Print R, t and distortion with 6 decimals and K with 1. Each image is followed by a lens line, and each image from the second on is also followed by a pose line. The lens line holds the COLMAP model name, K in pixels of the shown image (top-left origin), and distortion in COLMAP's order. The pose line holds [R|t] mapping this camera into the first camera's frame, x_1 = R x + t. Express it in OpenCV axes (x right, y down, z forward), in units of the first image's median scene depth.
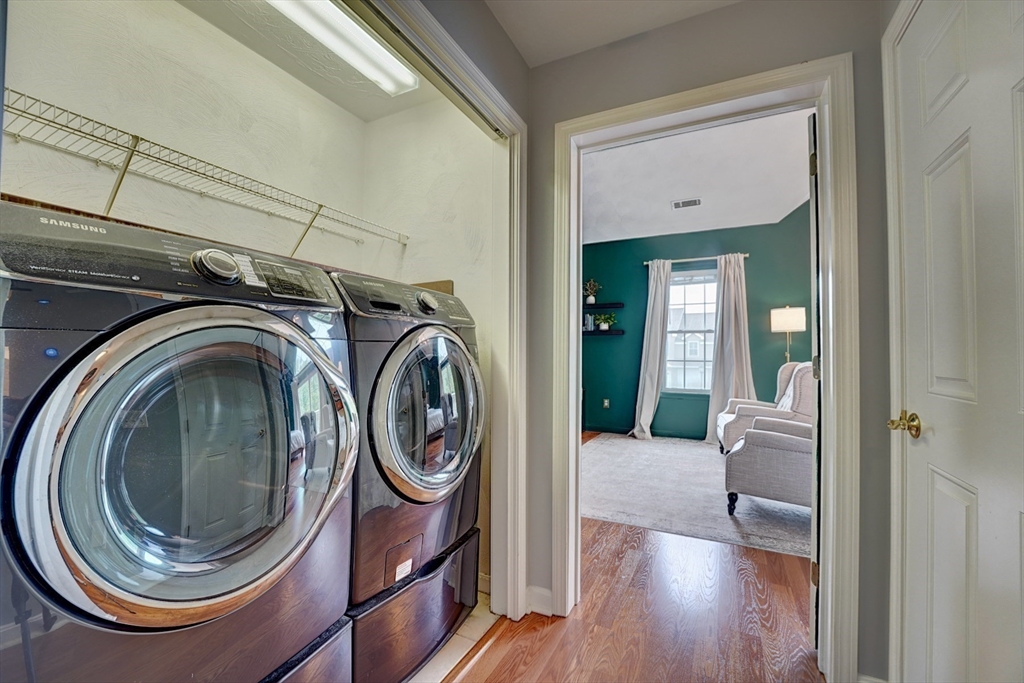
lens RADIAL K [[420.3, 0, 515.0], [0, 420.3, 344.1], [0, 0, 1]] dist [-0.010062, 0.000907]
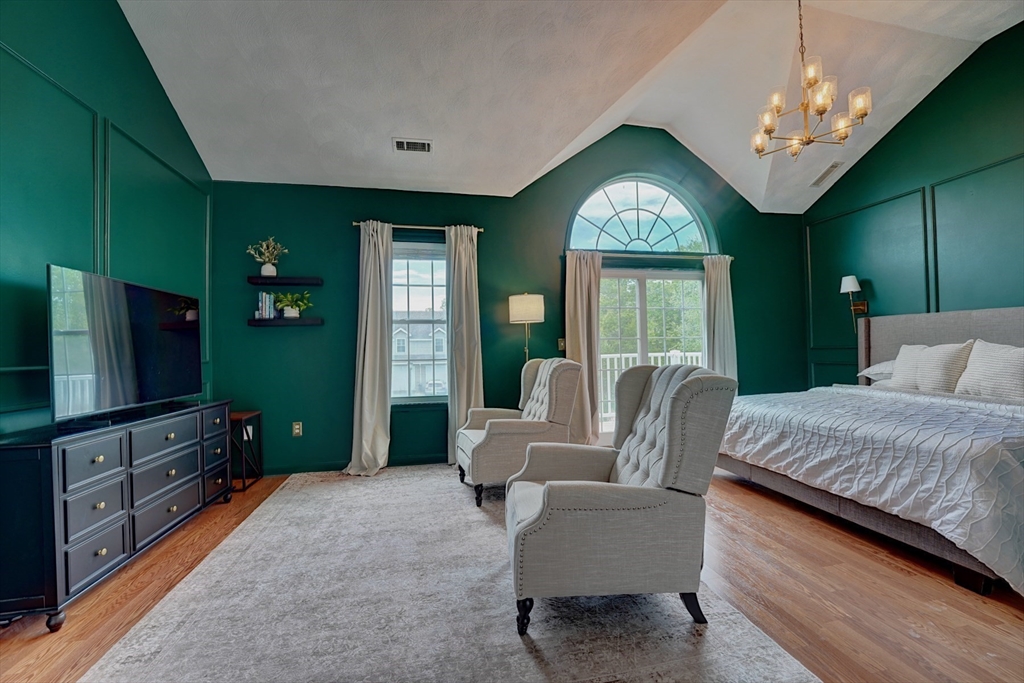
lens RADIAL K [[420.3, 0, 509.2], [0, 420.3, 342.3], [0, 0, 1]] dist [-0.010062, 0.000907]
pose [[0.789365, -0.010322, 0.613838, 0.088664], [0.009900, 0.999943, 0.004083, 0.005341], [-0.613845, 0.002854, 0.789422, 0.315365]]
